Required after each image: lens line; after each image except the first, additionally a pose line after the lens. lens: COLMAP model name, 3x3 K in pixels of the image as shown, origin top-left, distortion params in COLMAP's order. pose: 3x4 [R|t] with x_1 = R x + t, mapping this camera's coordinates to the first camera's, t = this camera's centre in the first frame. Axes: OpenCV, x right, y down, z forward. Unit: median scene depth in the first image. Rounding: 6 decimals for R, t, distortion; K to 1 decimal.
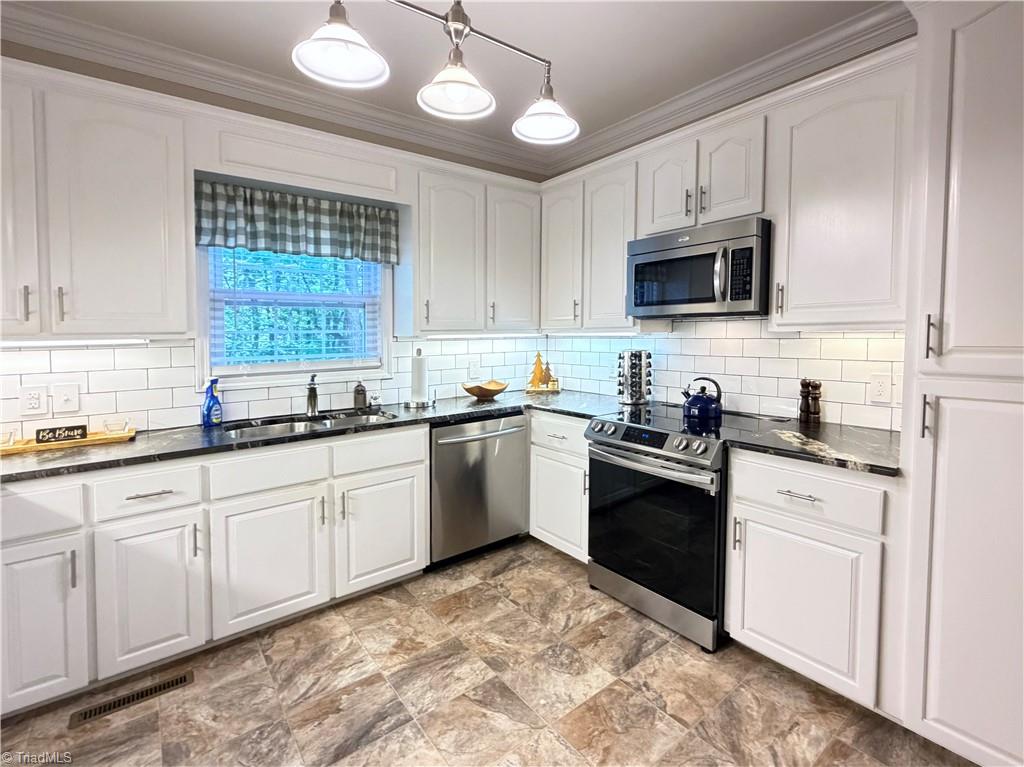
lens RADIAL K [[490.6, 0, 600.9], [0, 490.6, 330.7], [0, 0, 1]] dist [-0.000506, 0.000845]
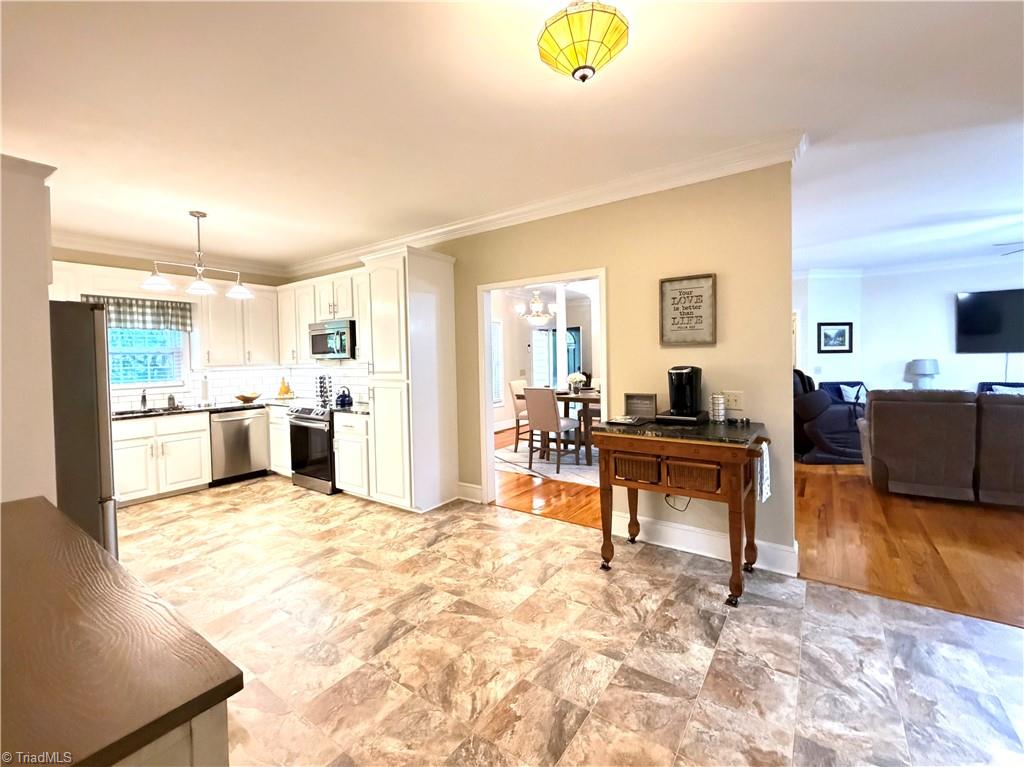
lens RADIAL K [[438.6, 0, 501.5], [0, 438.6, 365.8], [0, 0, 1]] dist [0.001610, 0.000599]
pose [[0.984321, -0.014786, 0.175767, 0.528197], [0.011245, 0.999714, 0.021122, -0.028000], [-0.176029, -0.018814, 0.984205, -1.004315]]
